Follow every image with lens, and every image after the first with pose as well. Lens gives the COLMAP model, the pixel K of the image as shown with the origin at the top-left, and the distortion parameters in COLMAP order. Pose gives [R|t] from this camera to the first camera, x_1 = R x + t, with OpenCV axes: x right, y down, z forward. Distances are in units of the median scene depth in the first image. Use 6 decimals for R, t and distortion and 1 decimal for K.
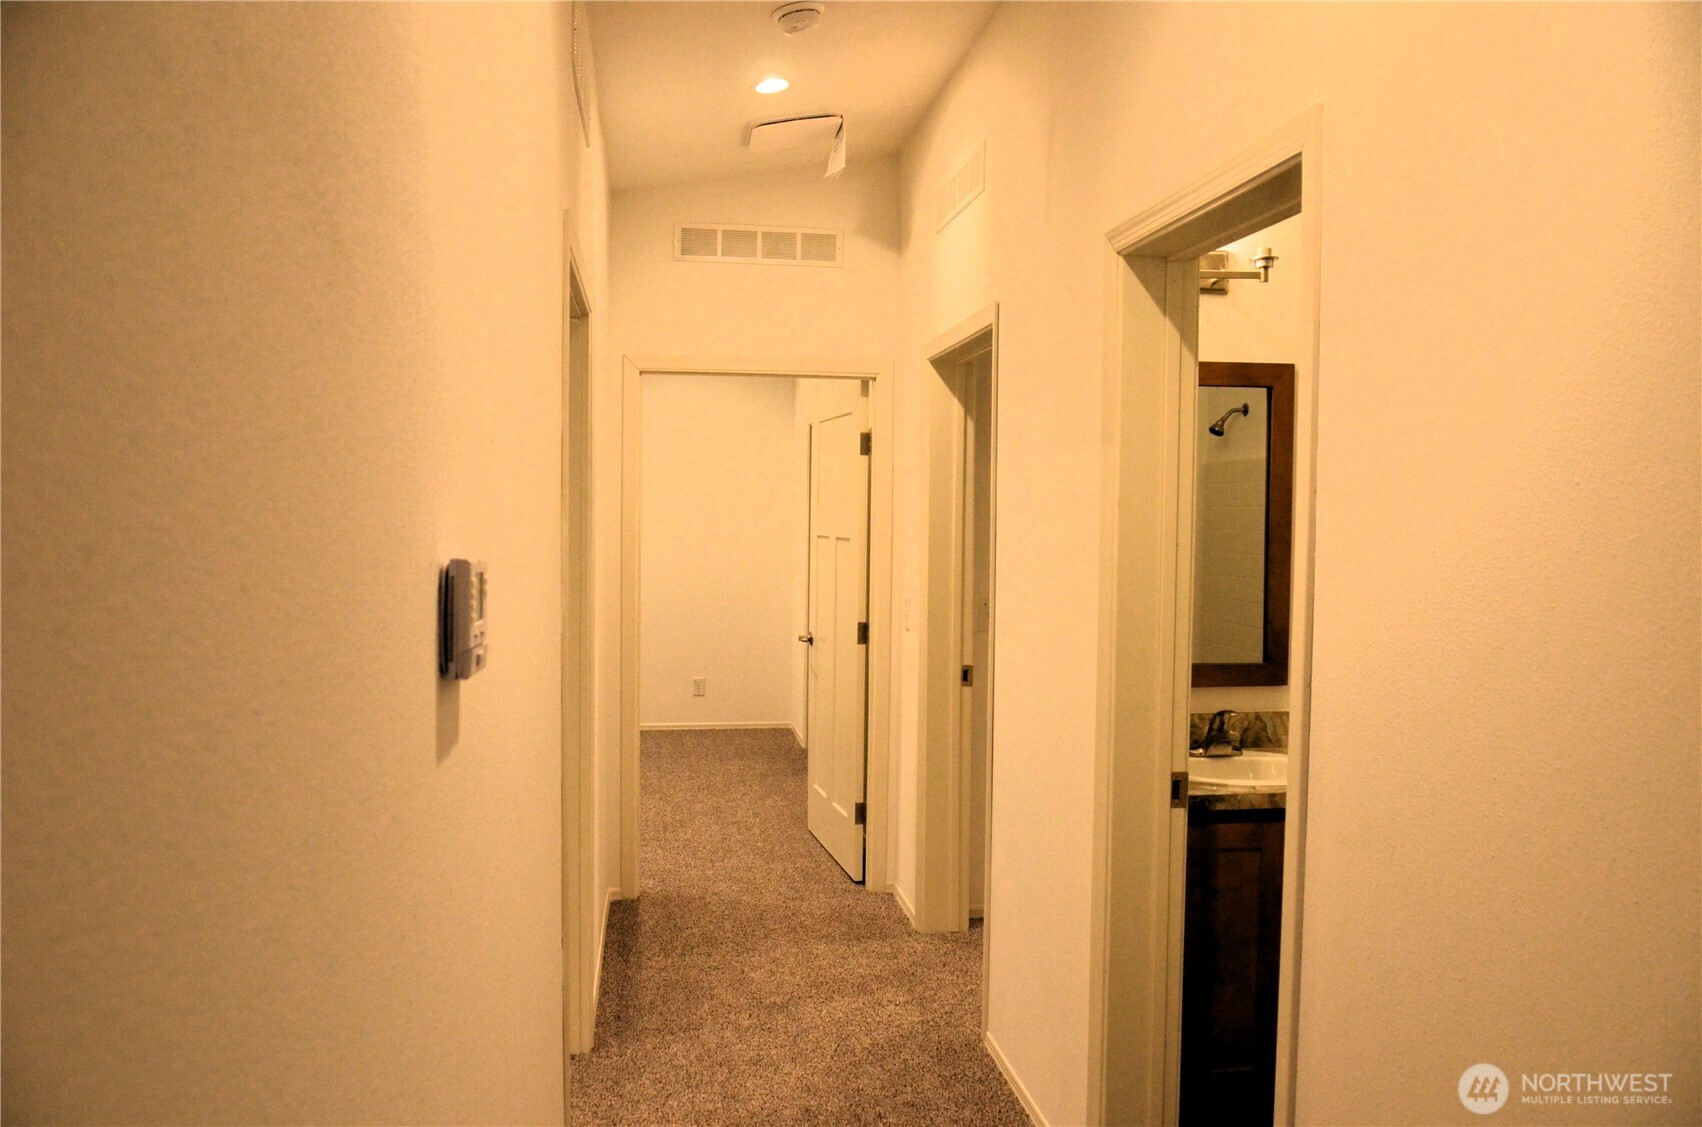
lens RADIAL K [[1336.2, 0, 849.1], [0, 1336.2, 564.3], [0, 0, 1]] dist [0.004517, -0.001032]
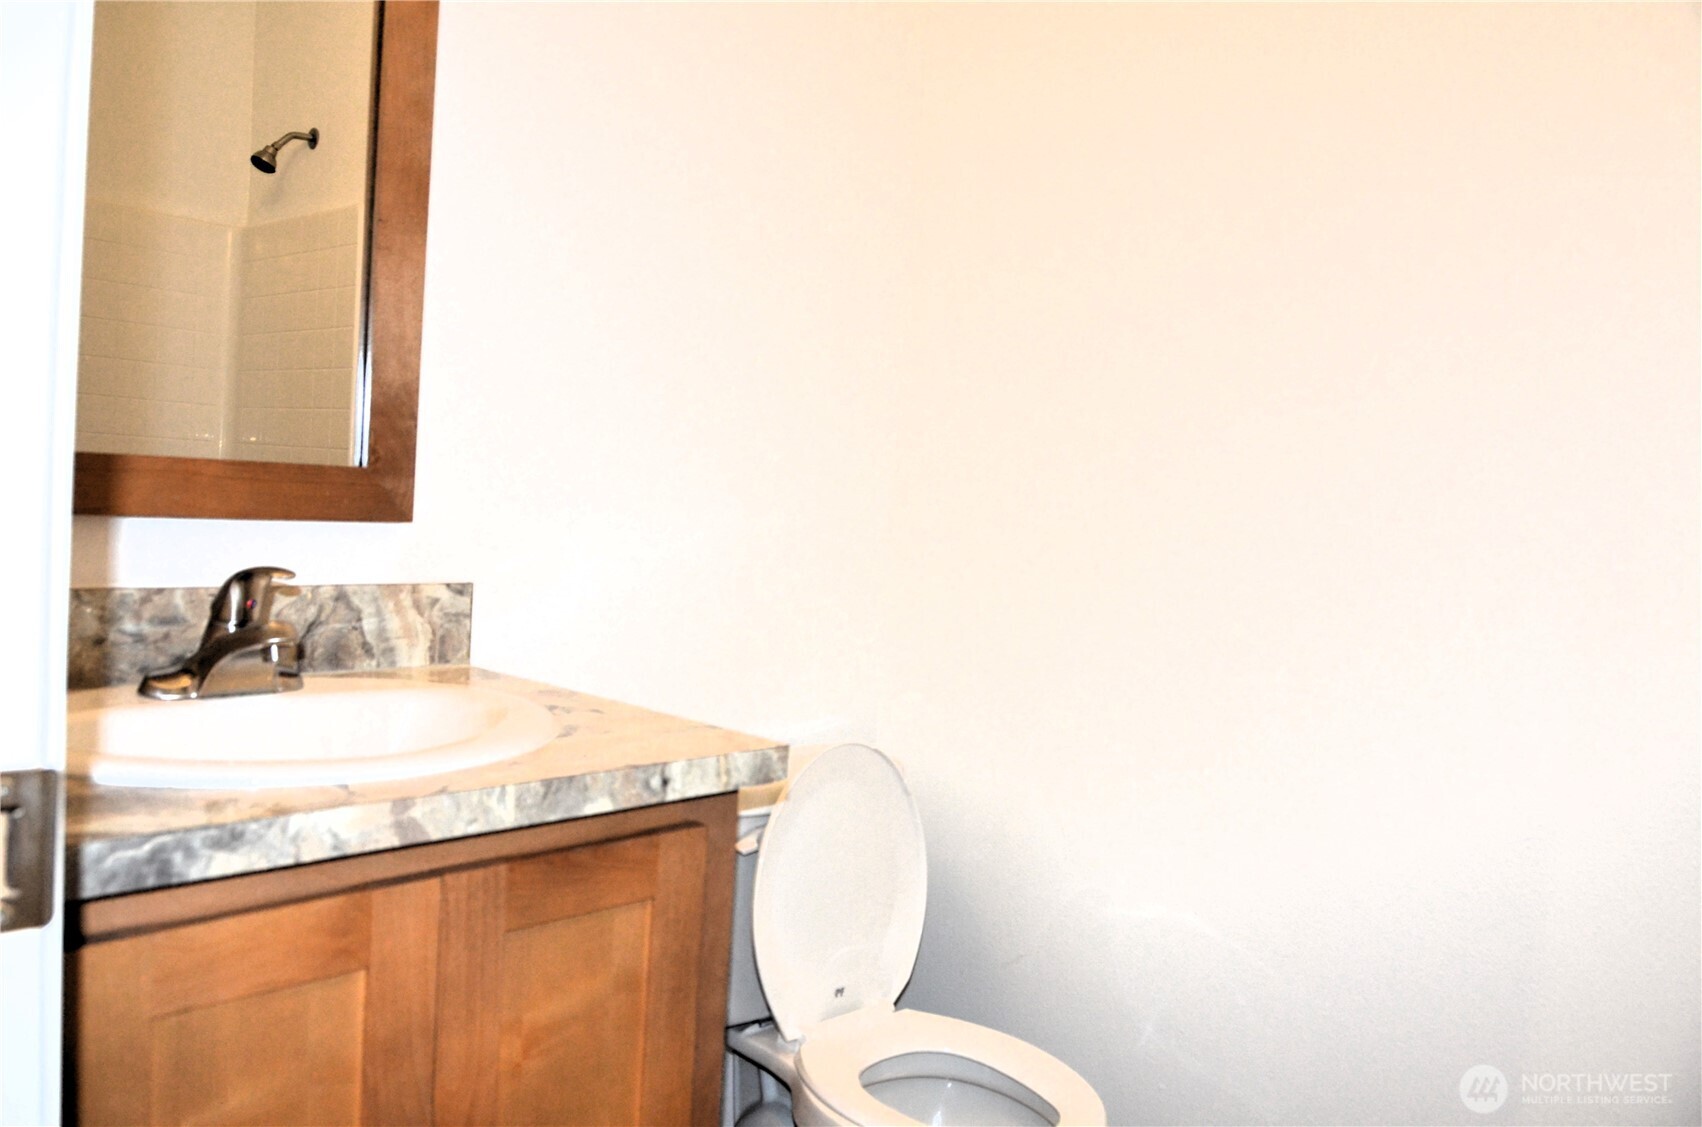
lens RADIAL K [[1336.2, 0, 848.1], [0, 1336.2, 562.0], [0, 0, 1]] dist [0.004517, -0.001032]
pose [[0.780654, 0.009004, 0.624899, 0.167447], [-0.026712, 0.999463, 0.018970, 0.091281], [-0.624393, -0.031501, 0.780475, 0.572875]]
